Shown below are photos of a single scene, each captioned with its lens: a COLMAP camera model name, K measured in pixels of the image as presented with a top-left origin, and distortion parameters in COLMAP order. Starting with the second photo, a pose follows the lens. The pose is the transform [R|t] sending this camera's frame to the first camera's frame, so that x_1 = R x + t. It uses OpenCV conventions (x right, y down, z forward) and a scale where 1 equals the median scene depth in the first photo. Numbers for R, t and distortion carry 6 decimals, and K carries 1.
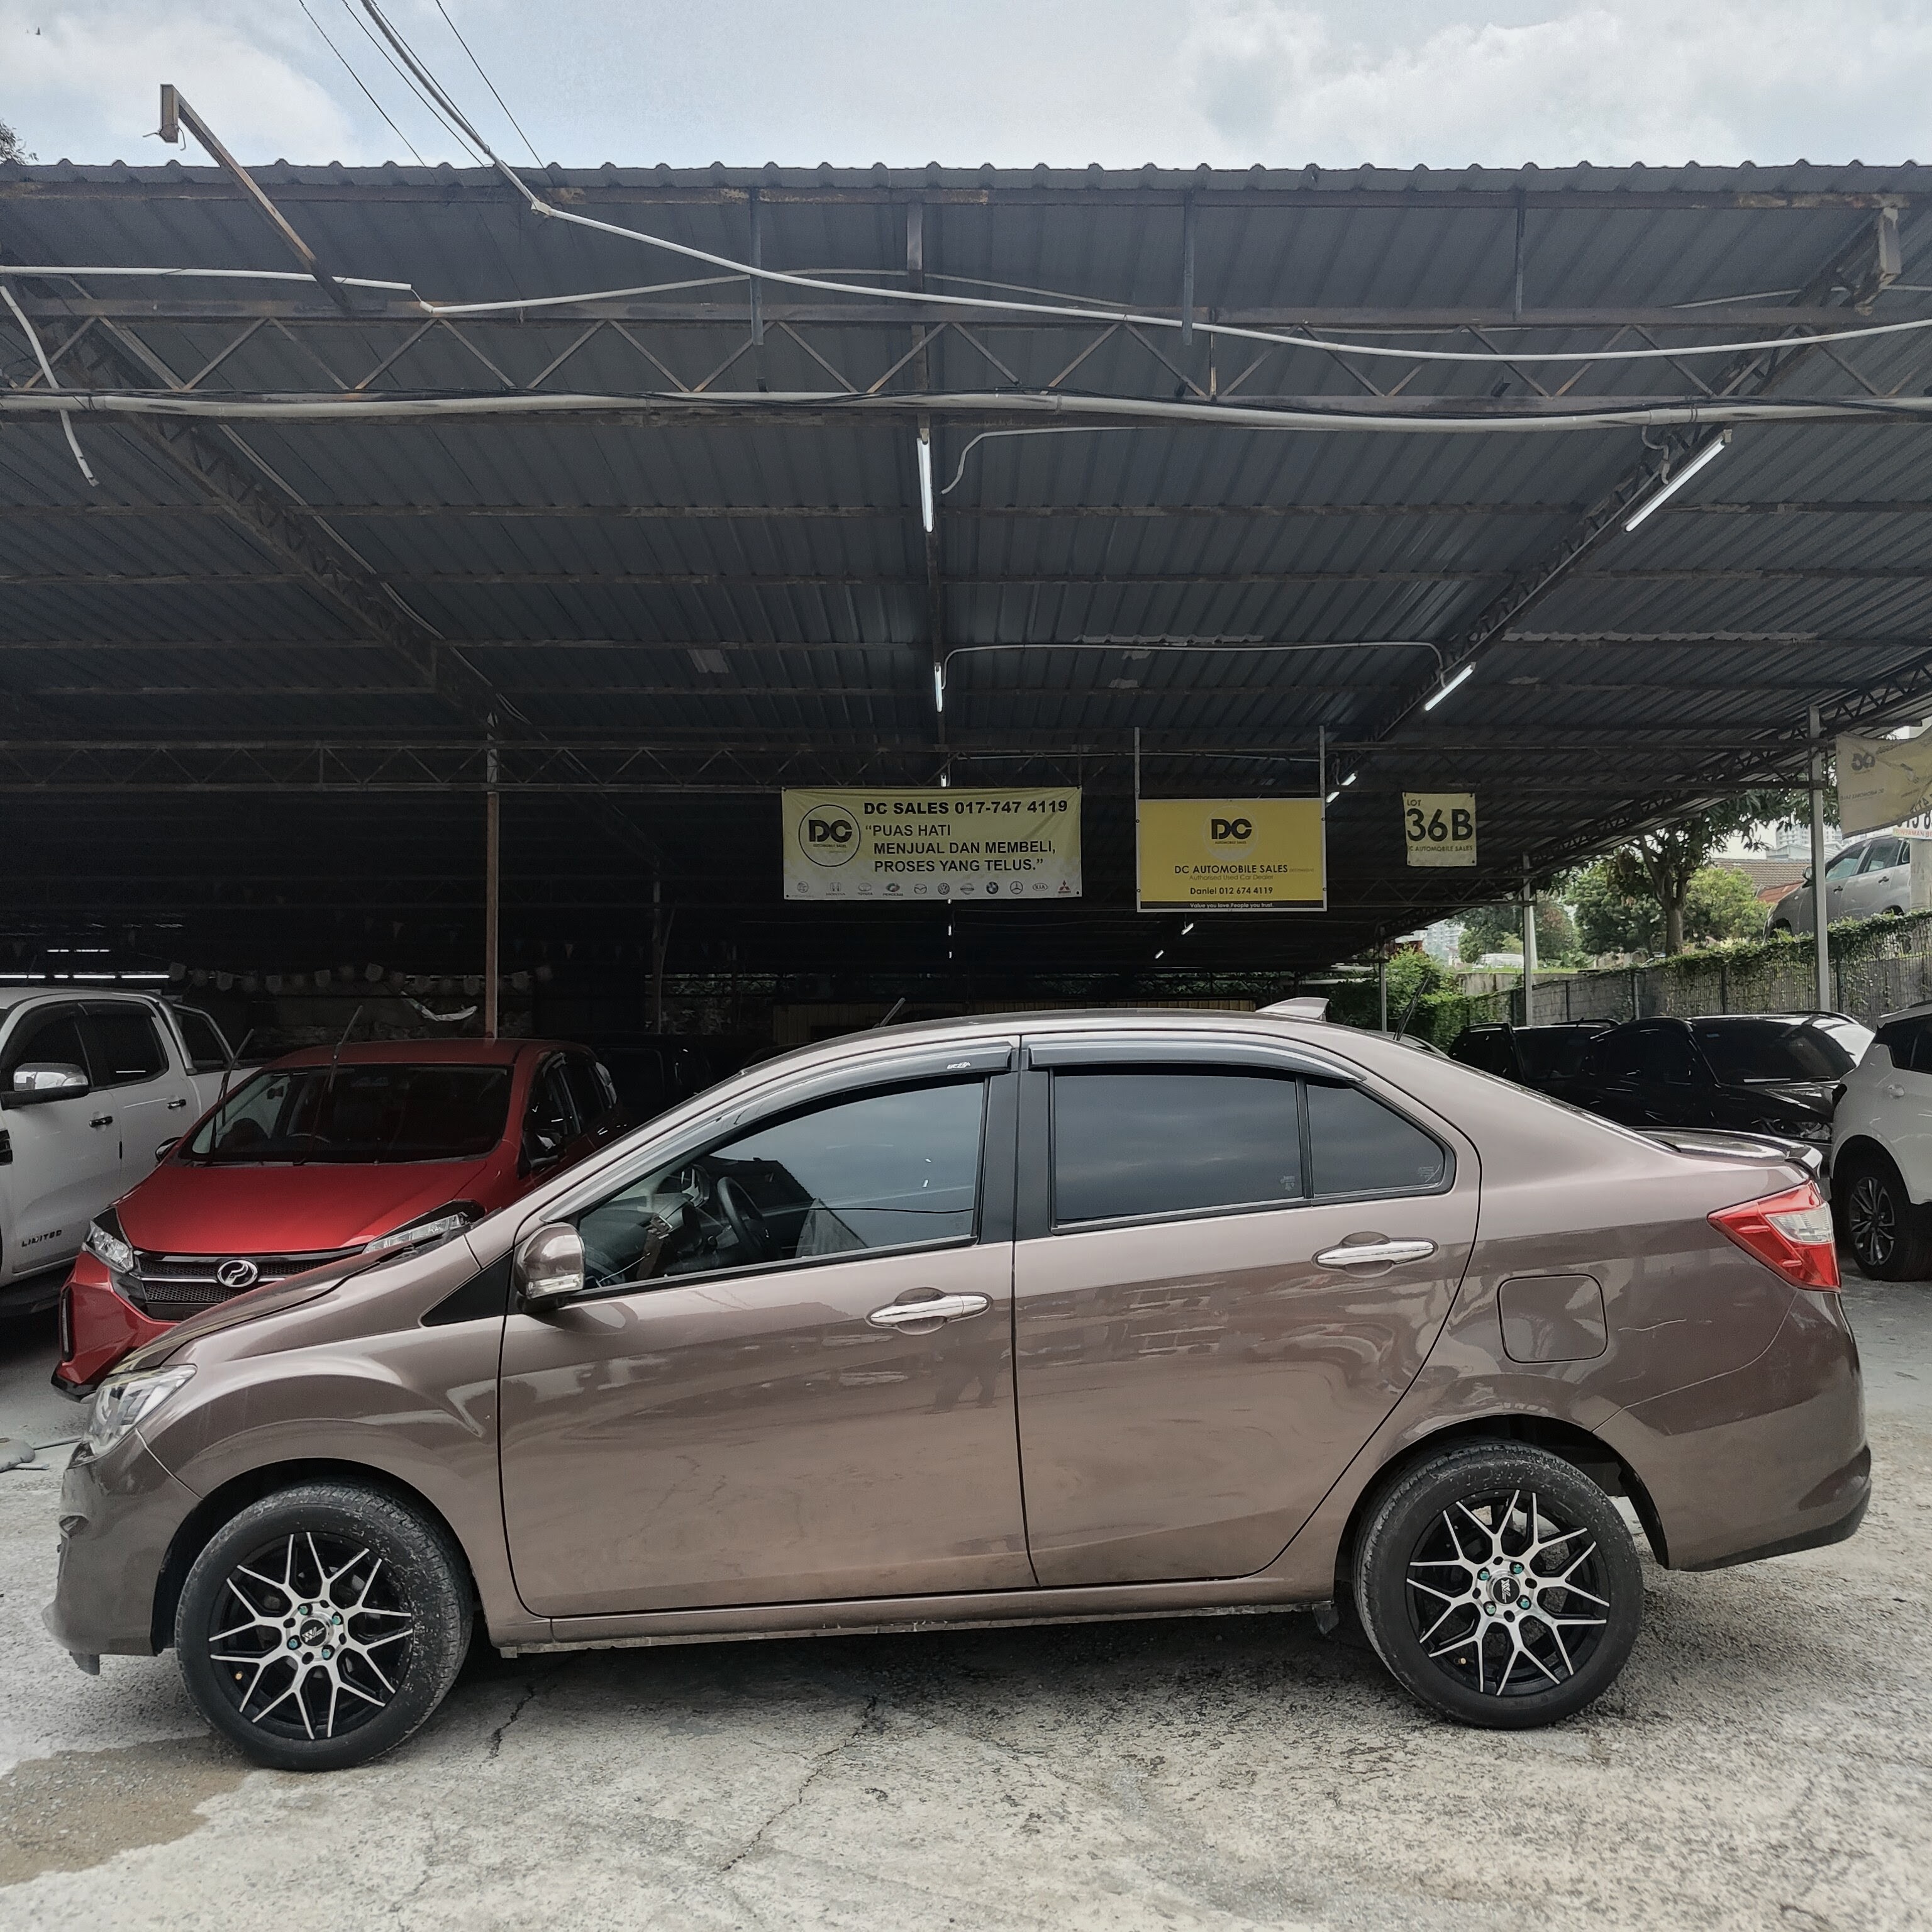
lens RADIAL K [[1792.6, 0, 966.0], [0, 1792.6, 966.0], [0, 0, 1]] dist [-0.001241, 0.016820]
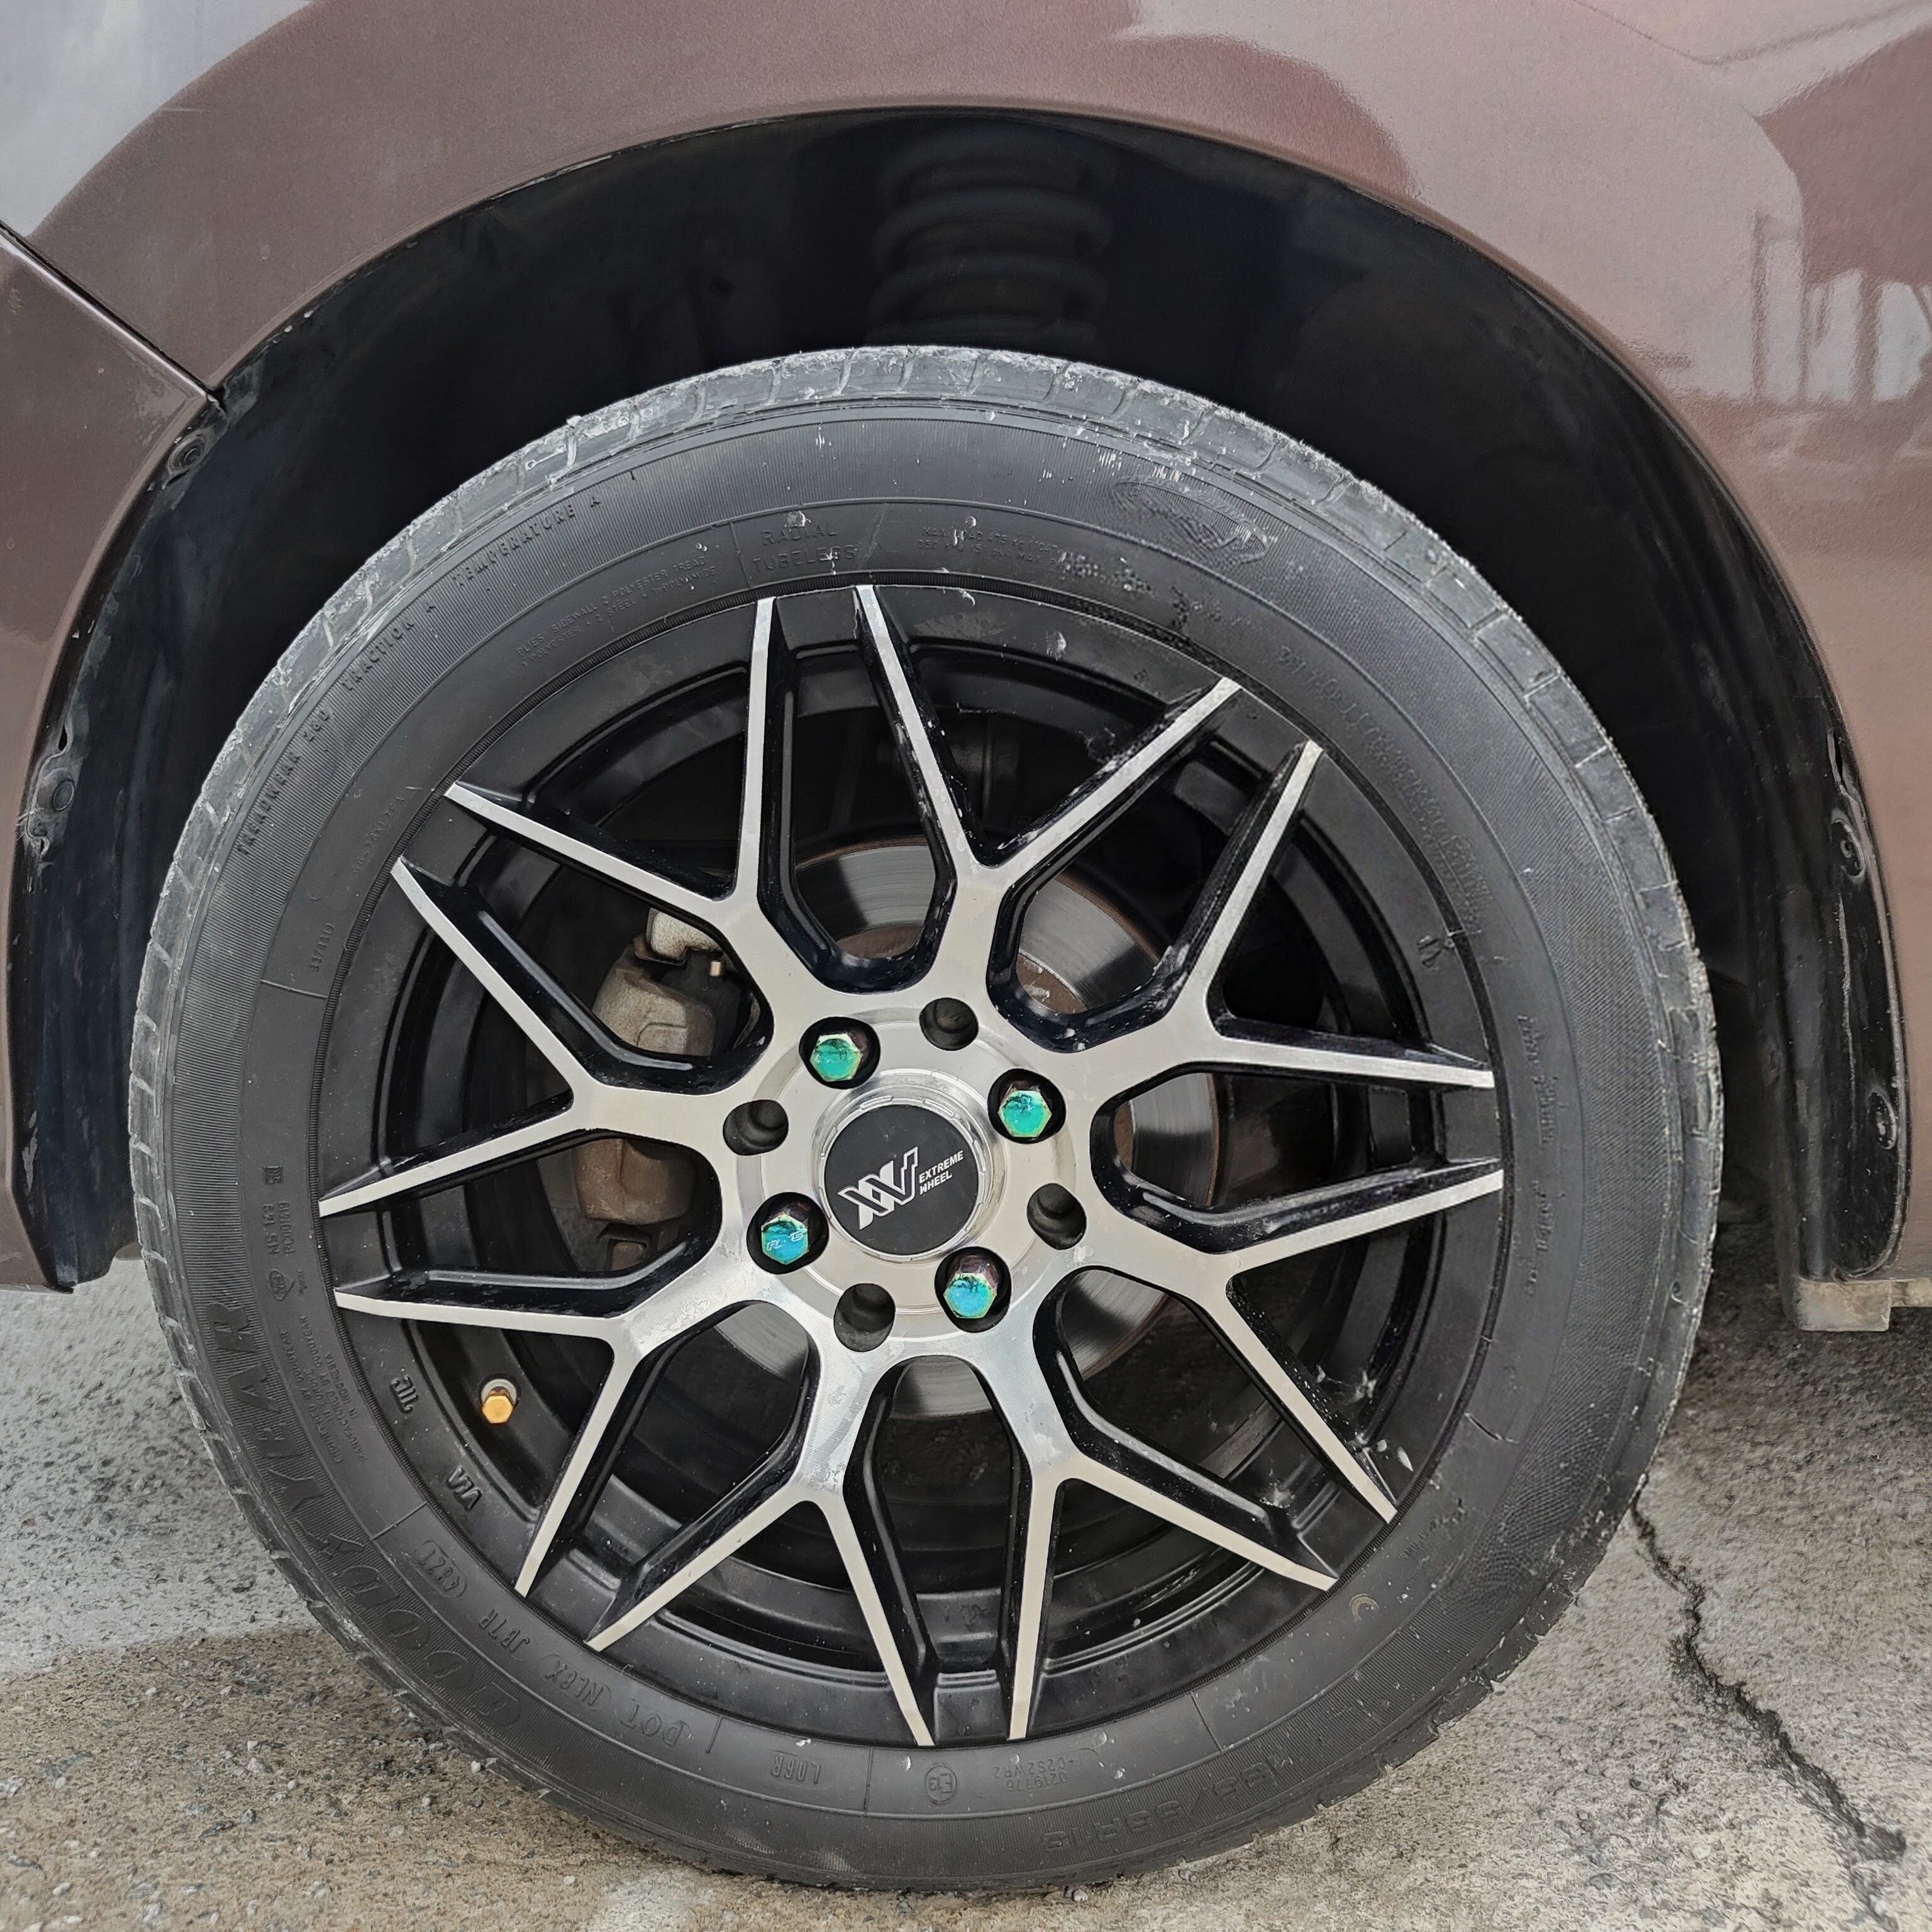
lens RADIAL K [[1792.6, 0, 966.0], [0, 1792.6, 966.0], [0, 0, 1]] dist [-0.001241, 0.016820]
pose [[0.997695, 0.006446, -0.067553, -0.345467], [0.006007, 0.983180, 0.182539, 0.319193], [0.067593, -0.182524, 0.980875, 0.832832]]
